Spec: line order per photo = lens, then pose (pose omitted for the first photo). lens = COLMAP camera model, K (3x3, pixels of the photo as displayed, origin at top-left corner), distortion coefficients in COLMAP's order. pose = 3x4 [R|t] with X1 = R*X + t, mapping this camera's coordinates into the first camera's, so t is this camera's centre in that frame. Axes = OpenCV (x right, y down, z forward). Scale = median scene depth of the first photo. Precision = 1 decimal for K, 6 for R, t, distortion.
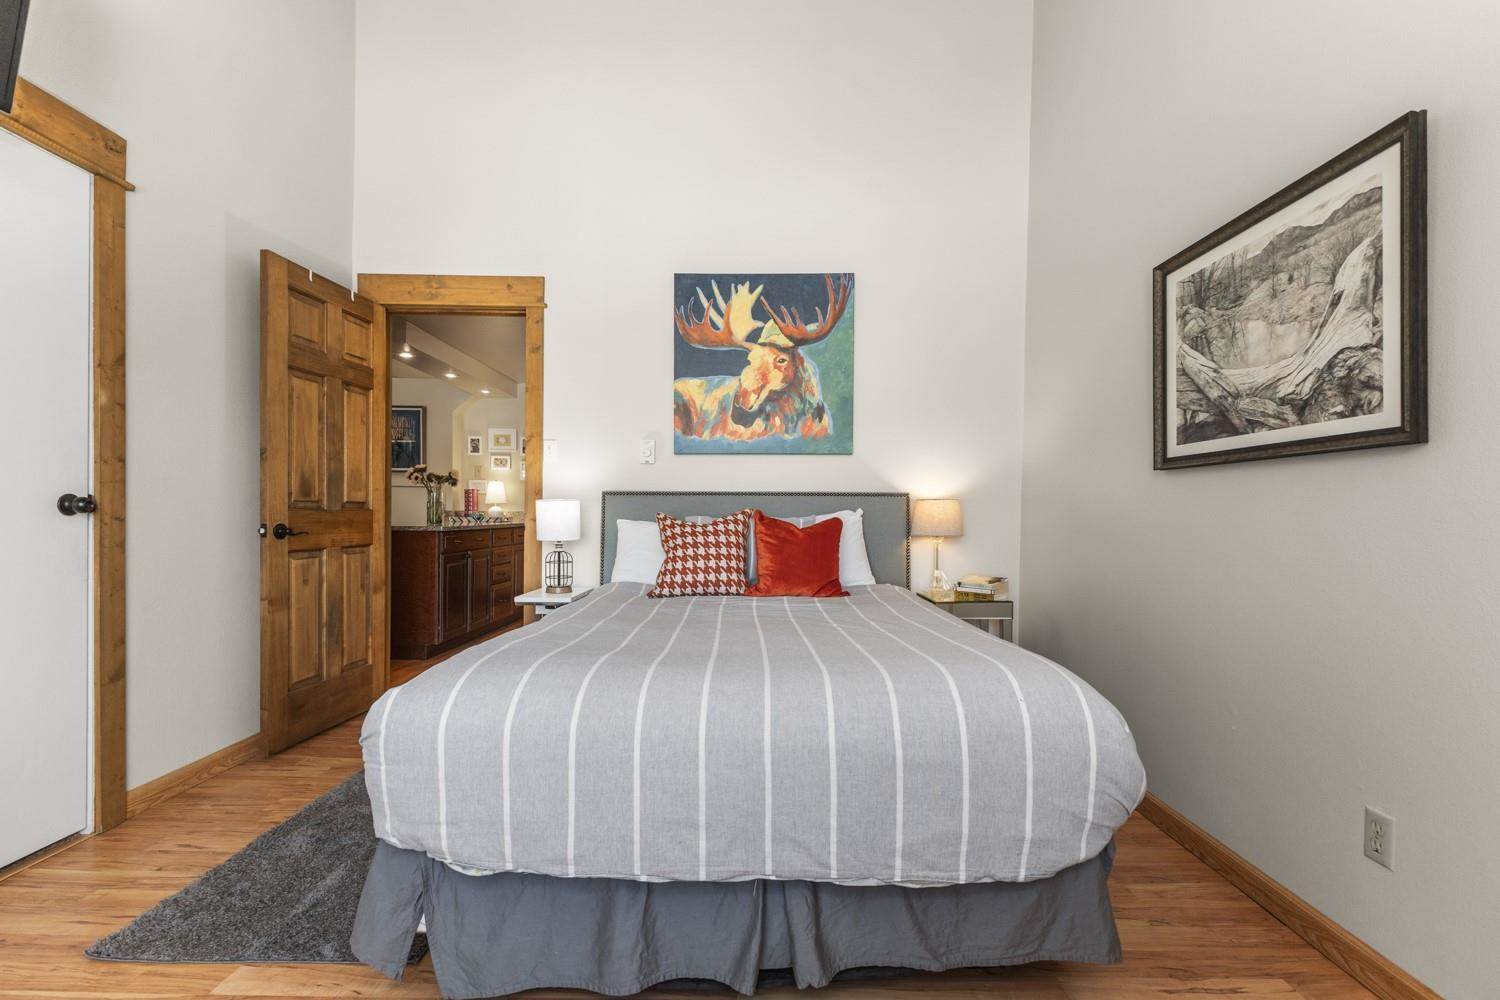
lens RADIAL K [[670.4, 0, 754.8], [0, 670.4, 515.0], [0, 0, 1]] dist [0.017671, -0.003062]
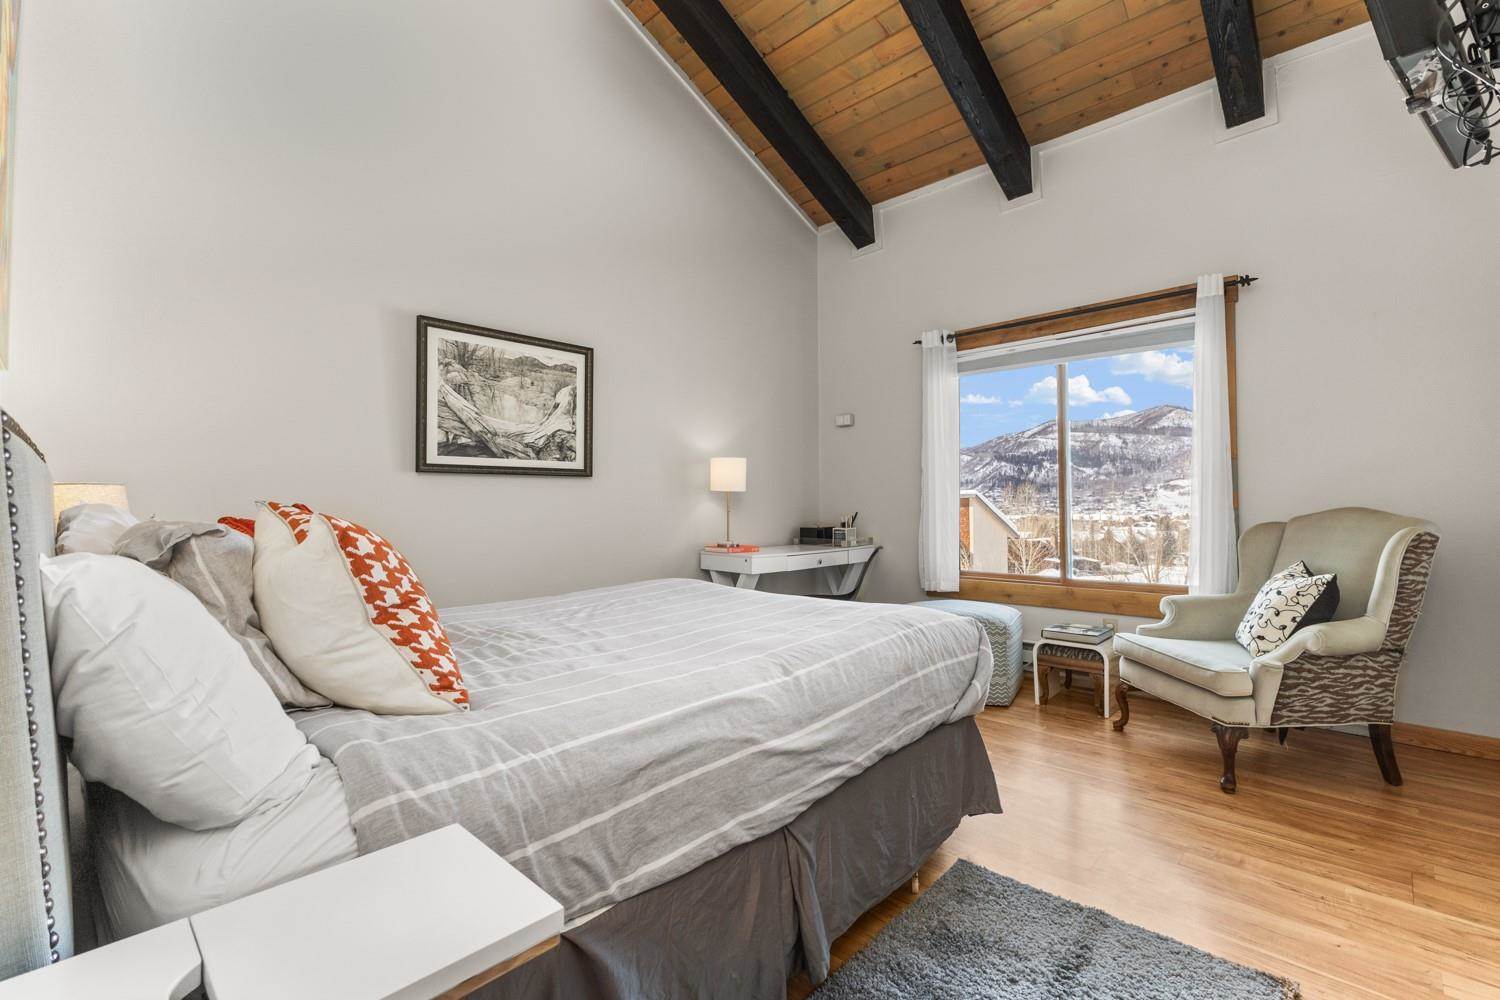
lens RADIAL K [[670.4, 0, 751.0], [0, 670.4, 495.6], [0, 0, 1]] dist [0.017671, -0.003062]
pose [[-0.725125, 0.002400, 0.688613, -0.785815], [0.000259, 0.999995, -0.003213, -0.017792], [-0.688618, -0.002152, -0.725122, 1.570582]]
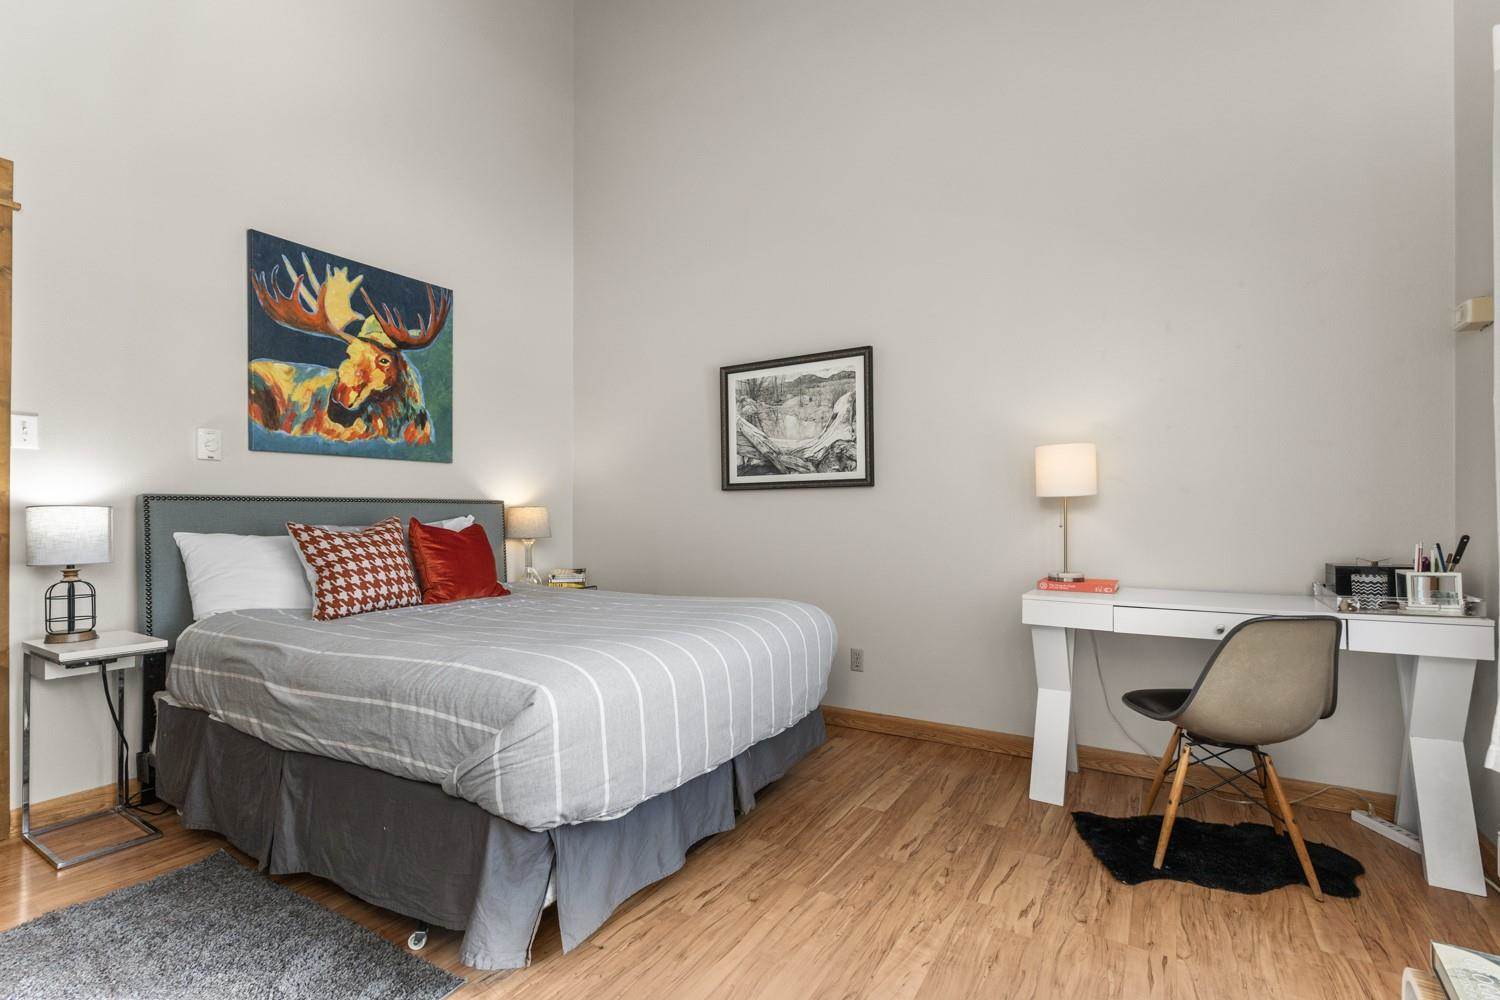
lens RADIAL K [[670.4, 0, 749.1], [0, 670.4, 514.2], [0, 0, 1]] dist [0.017671, -0.003062]
pose [[0.529352, -0.007764, 0.848367, -0.796147], [0.011697, 0.999930, 0.001852, -0.011766], [-0.848322, 0.008943, 0.529405, 0.085453]]
